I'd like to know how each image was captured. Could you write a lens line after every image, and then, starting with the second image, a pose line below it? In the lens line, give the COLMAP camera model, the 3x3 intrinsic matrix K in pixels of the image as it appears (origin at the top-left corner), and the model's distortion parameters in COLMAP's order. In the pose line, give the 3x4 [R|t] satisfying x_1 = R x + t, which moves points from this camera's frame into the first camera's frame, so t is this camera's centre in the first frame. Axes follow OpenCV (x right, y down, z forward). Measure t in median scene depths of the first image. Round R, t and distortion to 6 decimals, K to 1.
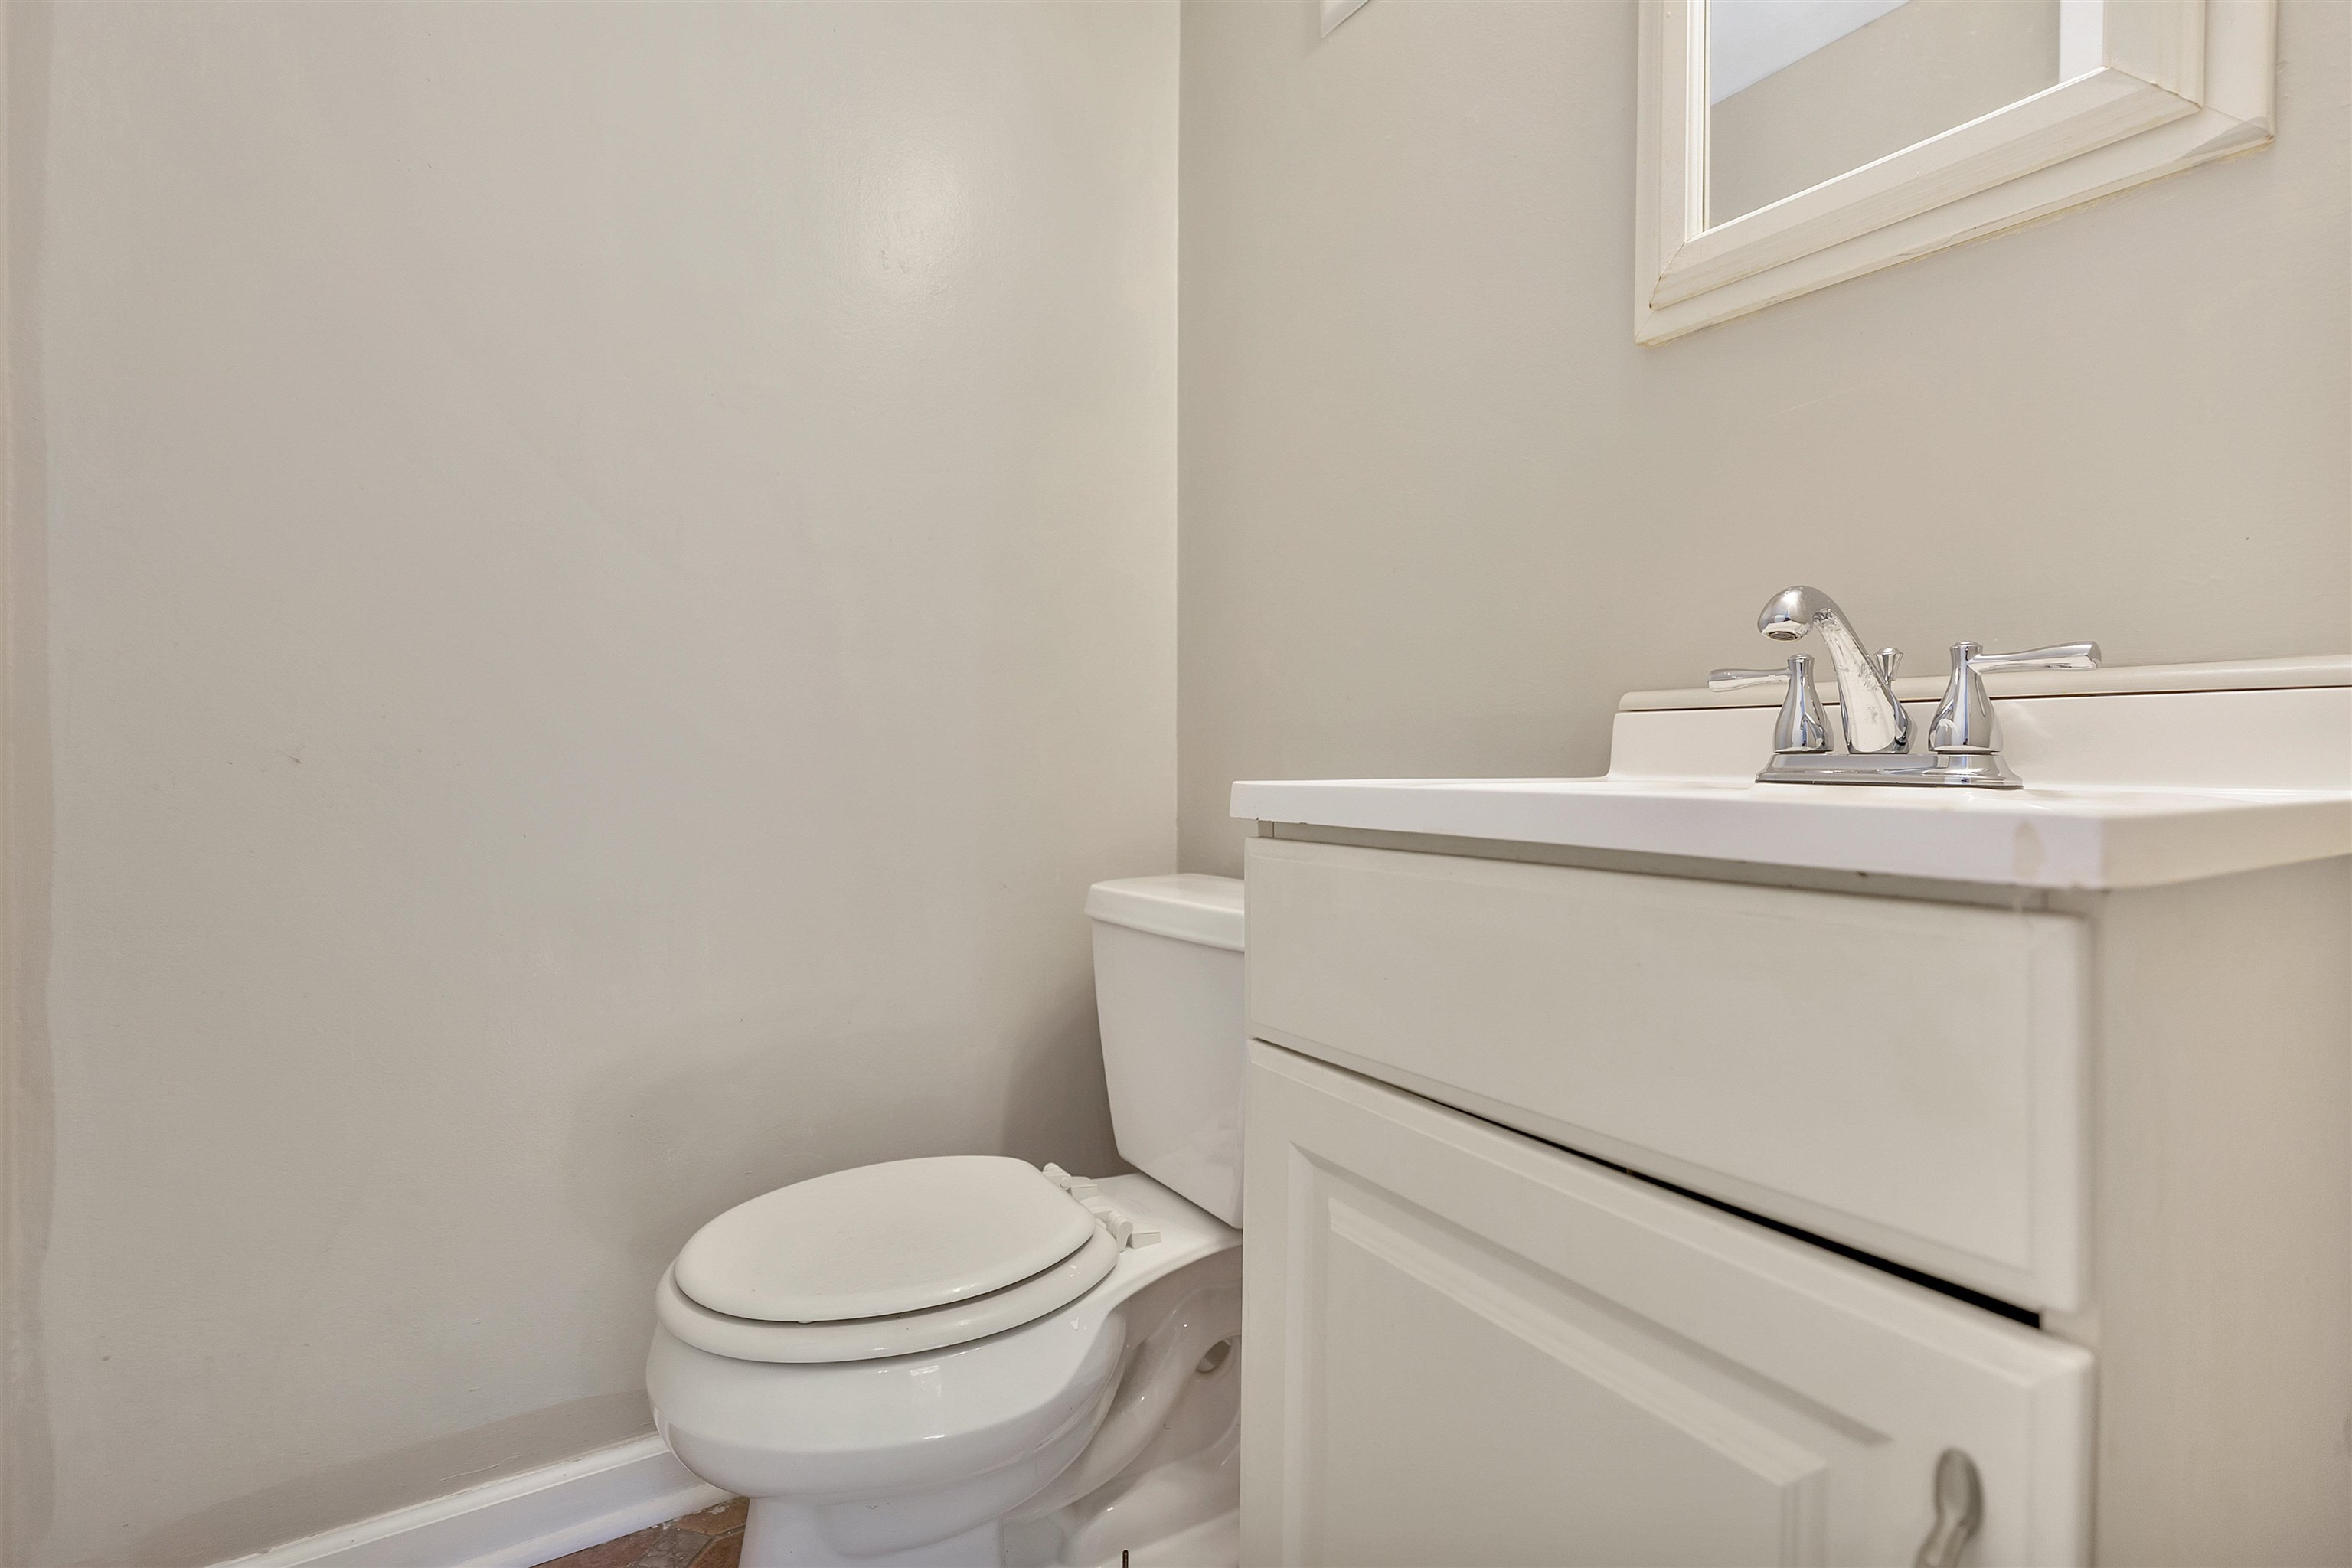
lens RADIAL K [[1084.9, 0, 1188.6], [0, 1084.9, 780.3], [0, 0, 1]] dist [0.008887, -0.000782]
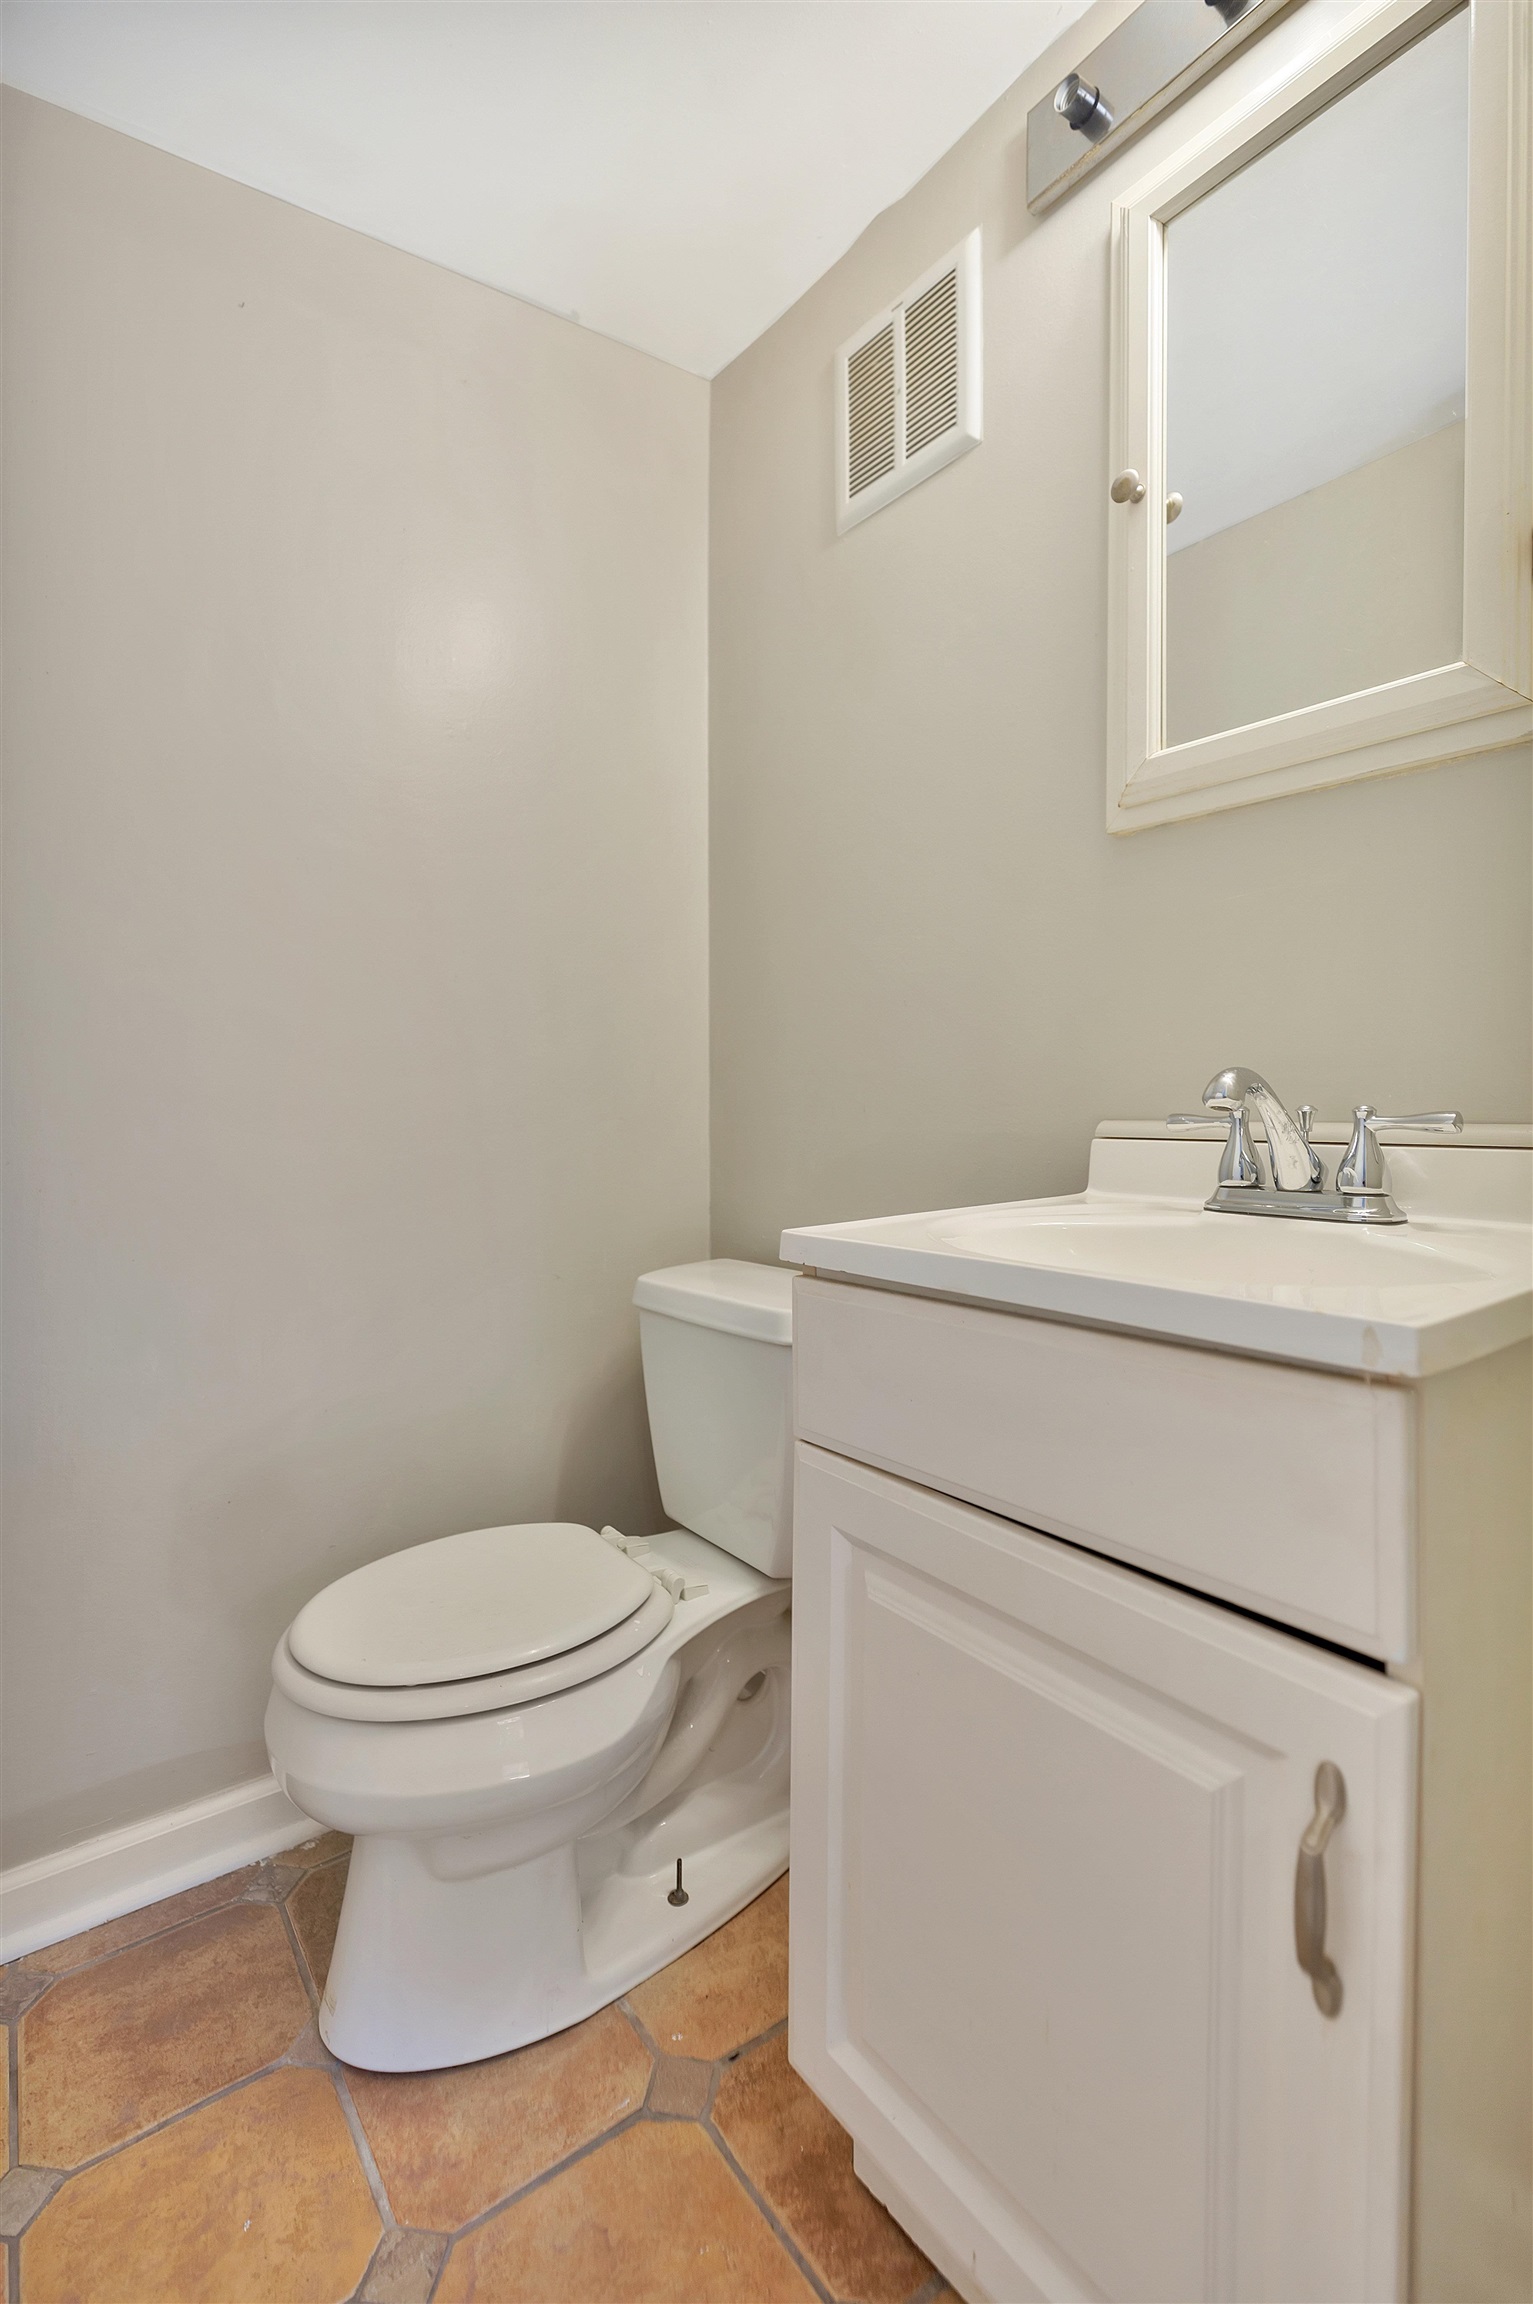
lens RADIAL K [[1062.8, 0, 766.4], [0, 1062.8, 1127.5], [0, 0, 1]] dist [0.008887, -0.000782]
pose [[0.997214, -0.013017, 0.073444, -0.050127], [0.011170, 0.999612, 0.025509, -0.116677], [-0.073748, -0.024617, 0.996973, -0.139671]]
